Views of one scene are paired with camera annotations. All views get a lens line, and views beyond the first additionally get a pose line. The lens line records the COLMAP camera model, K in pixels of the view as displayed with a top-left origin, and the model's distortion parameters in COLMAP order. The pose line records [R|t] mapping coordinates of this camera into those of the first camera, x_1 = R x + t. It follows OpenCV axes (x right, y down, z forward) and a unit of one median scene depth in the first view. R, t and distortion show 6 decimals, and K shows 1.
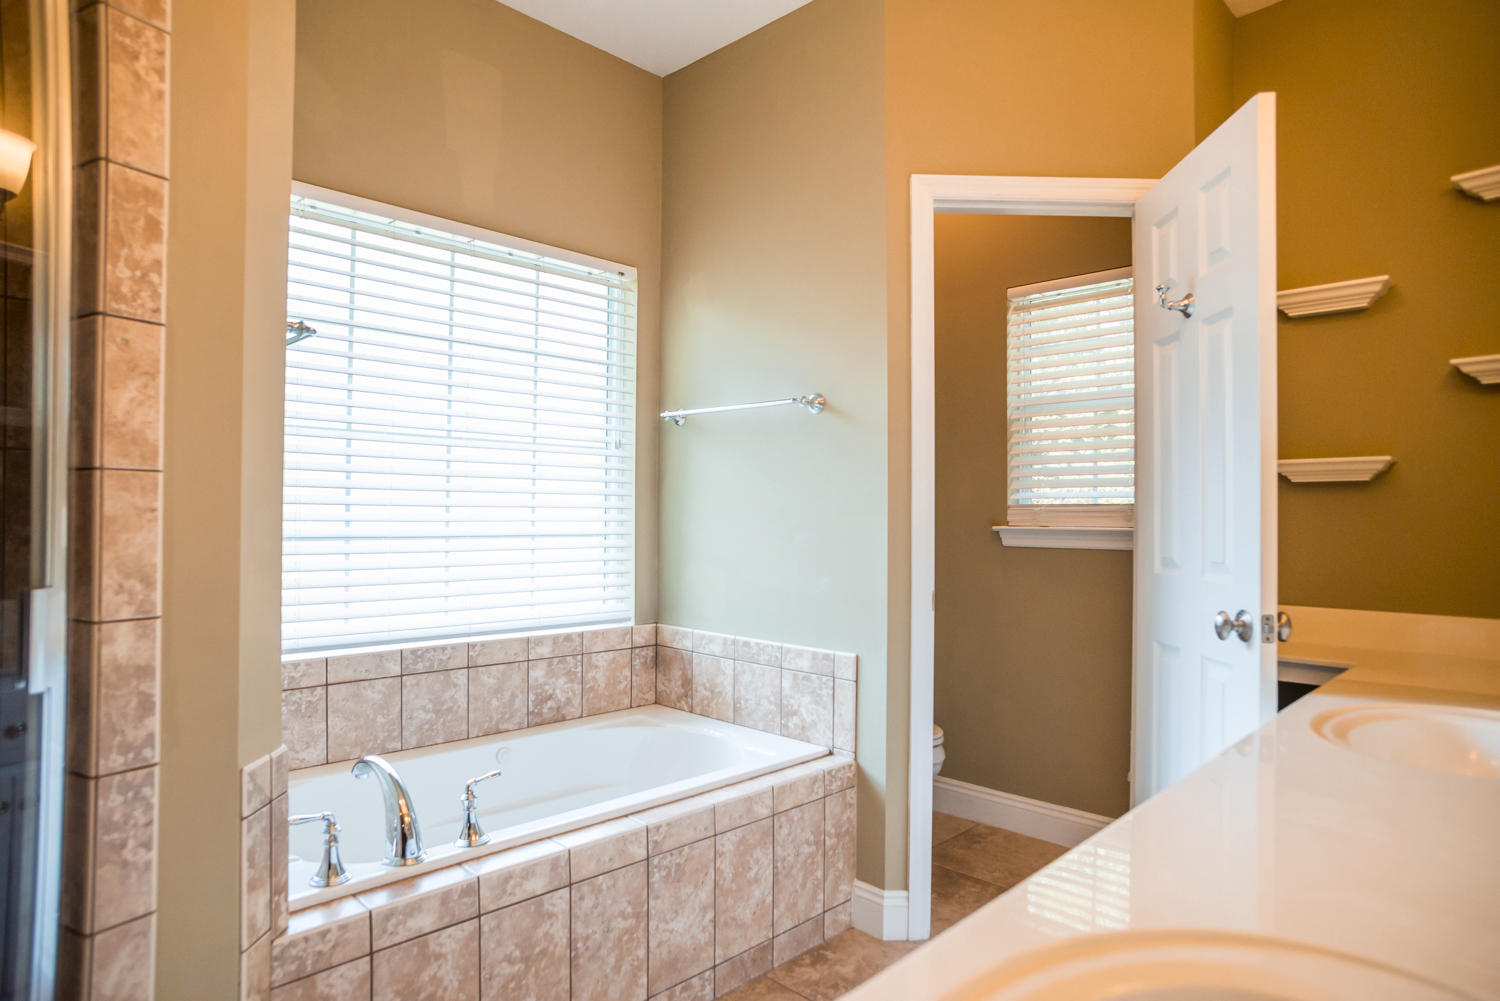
lens RADIAL K [[860.8, 0, 744.1], [0, 860.8, 506.3], [0, 0, 1]] dist [-0.076737, 0.054397]
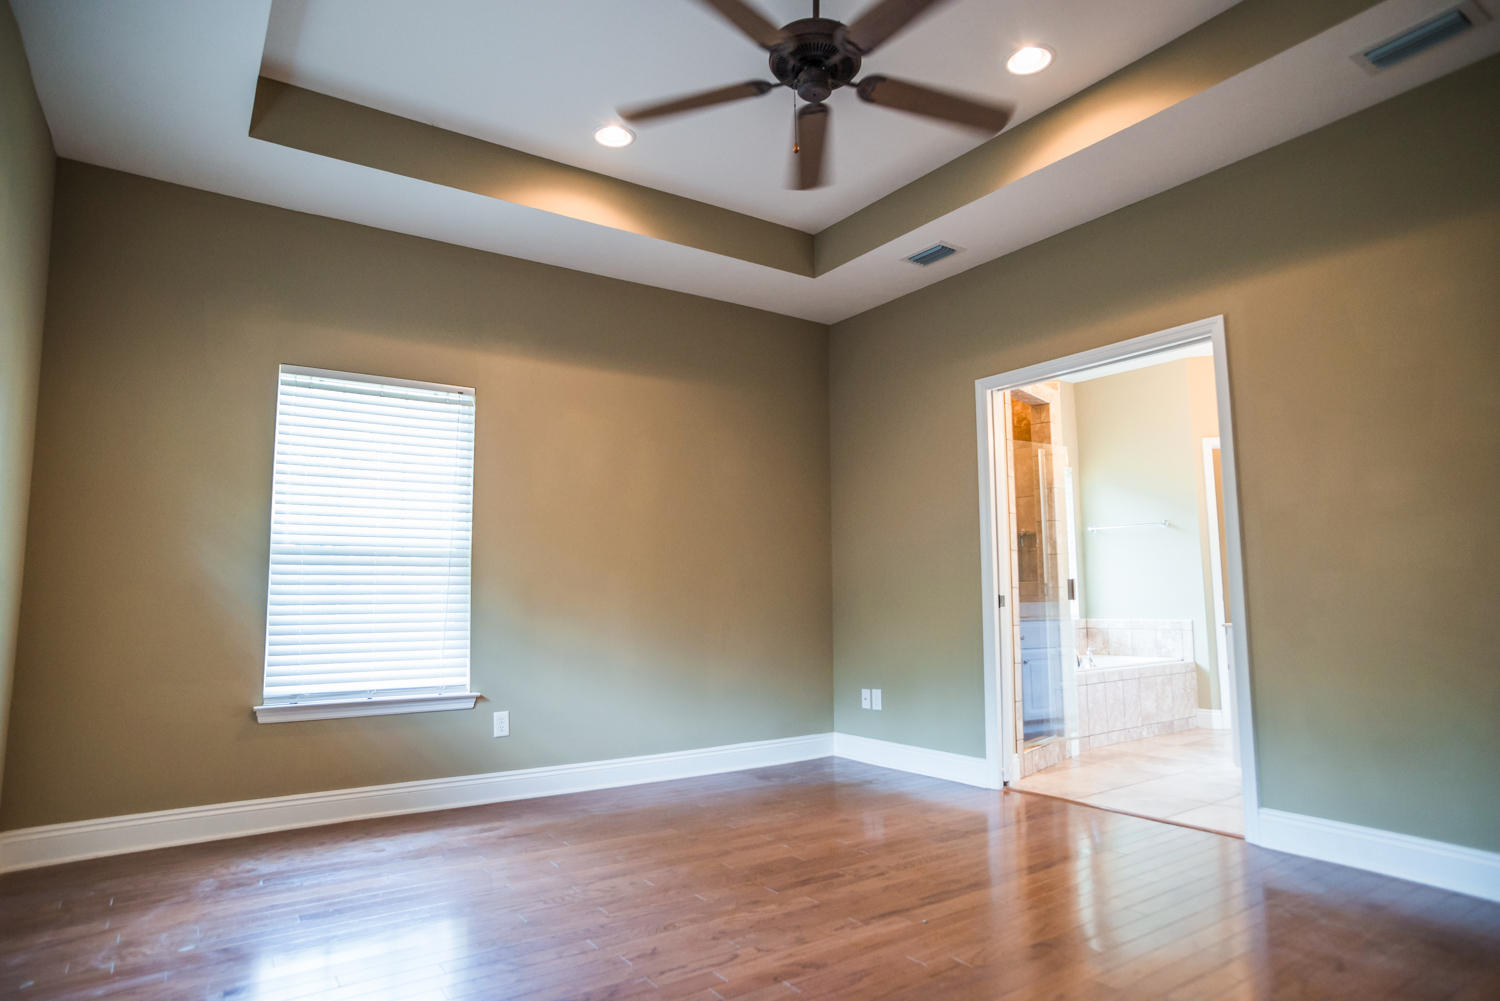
lens RADIAL K [[860.8, 0, 753.8], [0, 860.8, 499.7], [0, 0, 1]] dist [-0.076737, 0.054397]
pose [[0.985349, -0.036462, -0.166606, -0.758609], [0.018485, 0.993957, -0.108199, 0.064182], [0.169545, 0.103534, 0.980069, -1.829760]]
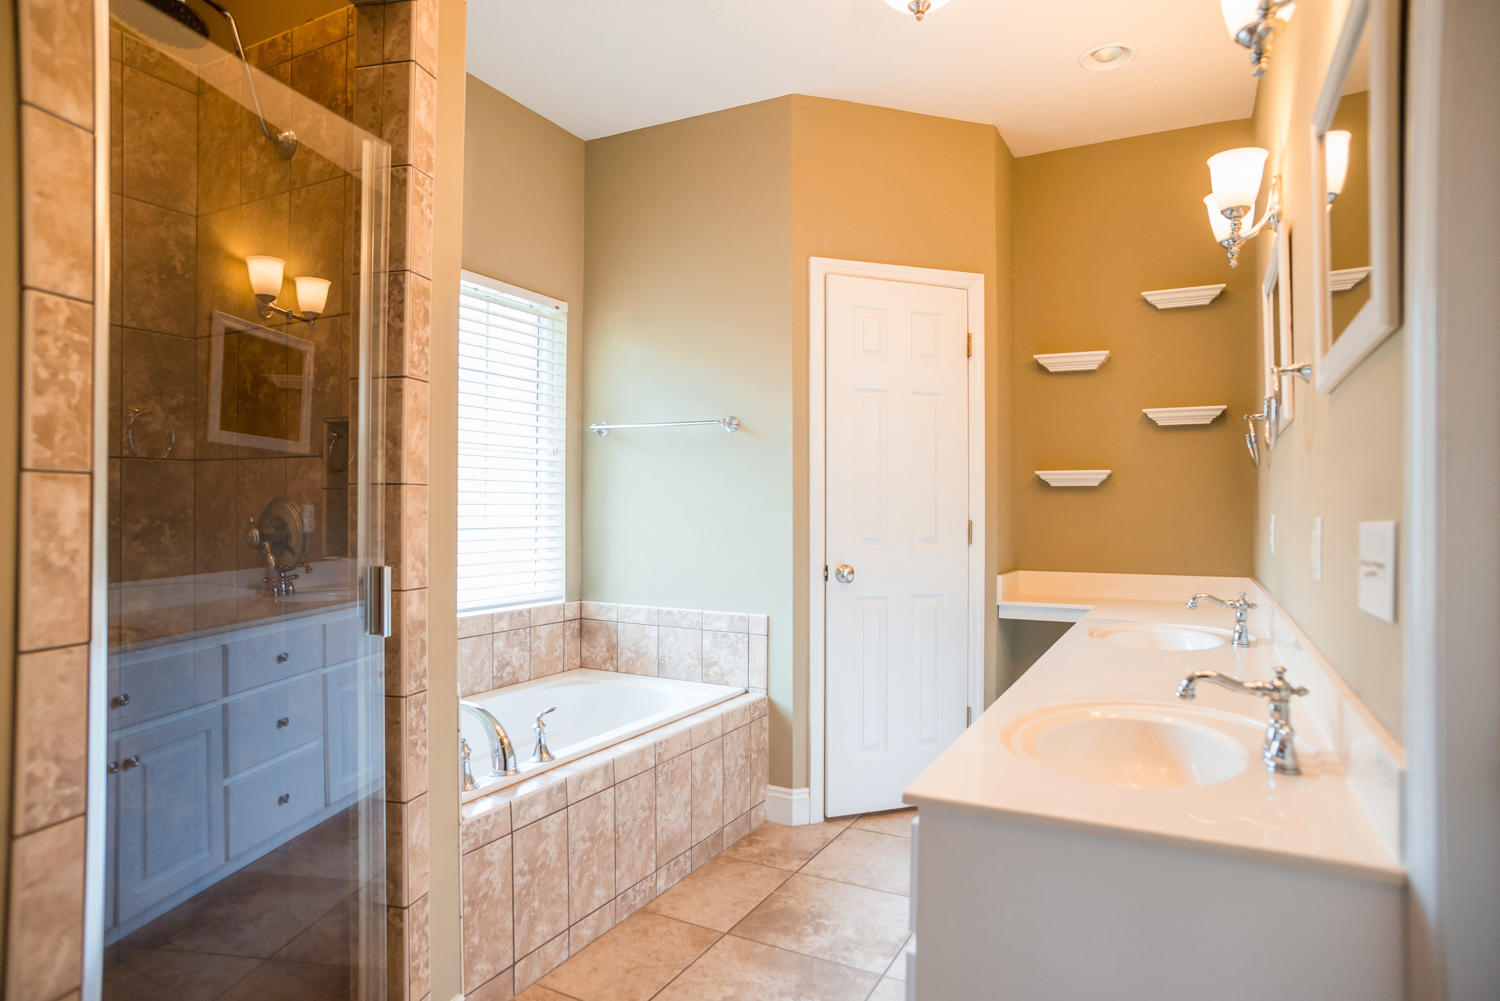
lens RADIAL K [[860.8, 0, 741.5], [0, 860.8, 502.7], [0, 0, 1]] dist [-0.076737, 0.054397]
pose [[0.957484, -0.001346, 0.288483, -0.298743], [-0.000513, 0.999980, 0.006367, -0.010138], [-0.288486, -0.006244, 0.957464, -0.268381]]
